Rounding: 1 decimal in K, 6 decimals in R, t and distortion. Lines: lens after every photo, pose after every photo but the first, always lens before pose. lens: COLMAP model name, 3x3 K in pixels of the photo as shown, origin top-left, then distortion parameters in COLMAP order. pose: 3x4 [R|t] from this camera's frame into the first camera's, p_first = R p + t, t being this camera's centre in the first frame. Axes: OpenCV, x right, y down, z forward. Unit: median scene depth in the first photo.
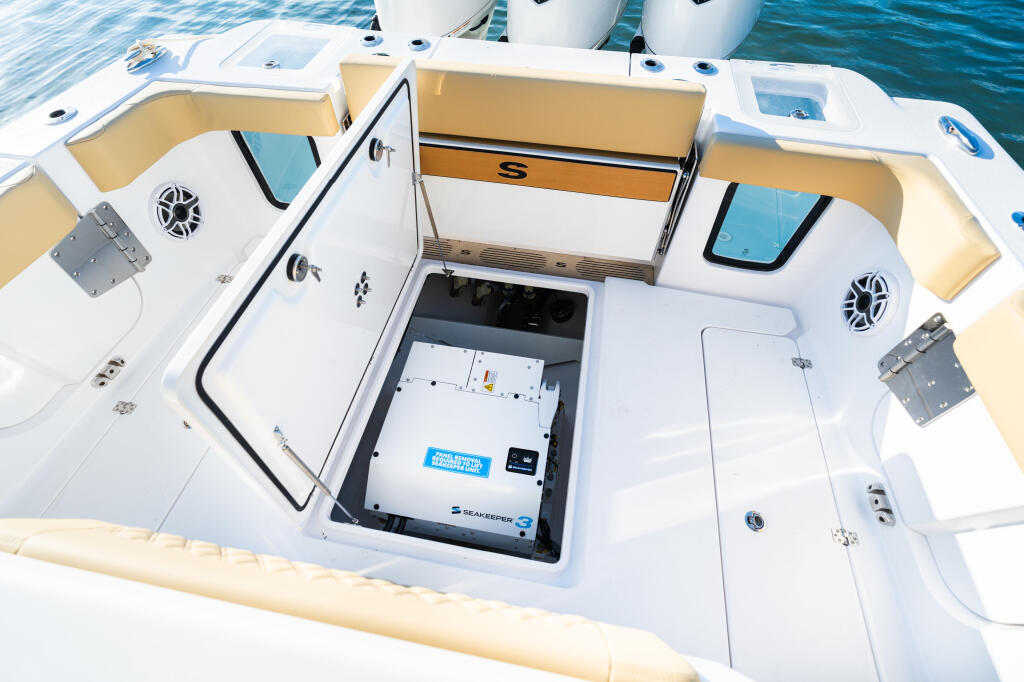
lens RADIAL K [[468.1, 0, 505.7], [0, 468.1, 338.6], [0, 0, 1]] dist [-0.009272, 0.003942]
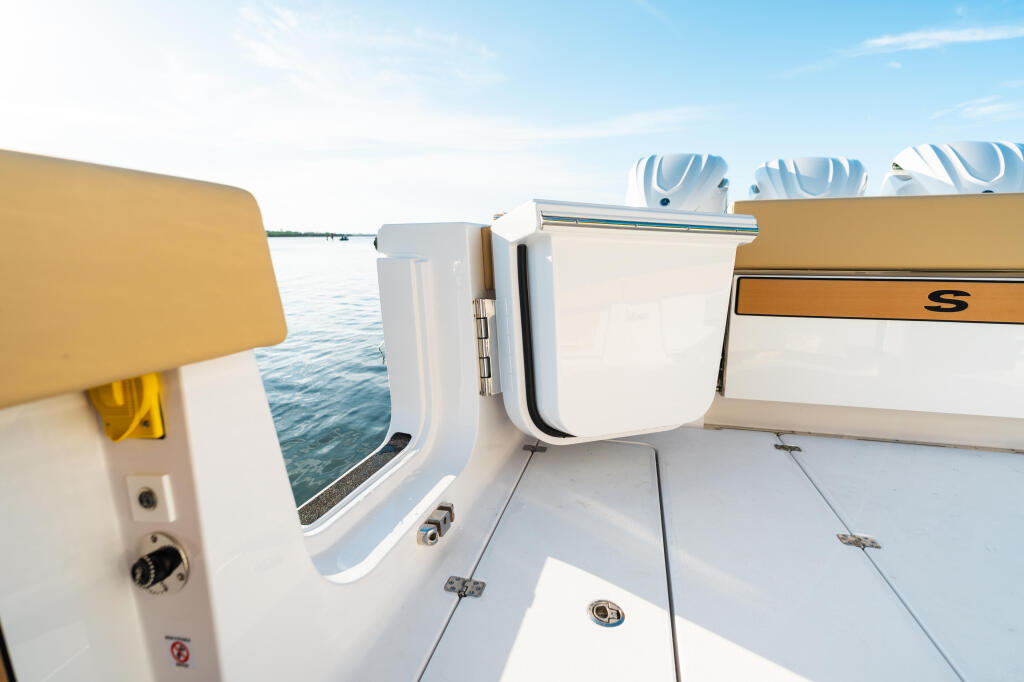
lens RADIAL K [[468.1, 0, 511.7], [0, 468.1, 338.7], [0, 0, 1]] dist [-0.009272, 0.003942]
pose [[0.997697, 0.001919, -0.067808, -0.672813], [-0.046190, 0.751290, -0.658354, 0.247034], [0.049681, 0.659969, 0.749648, 0.406426]]
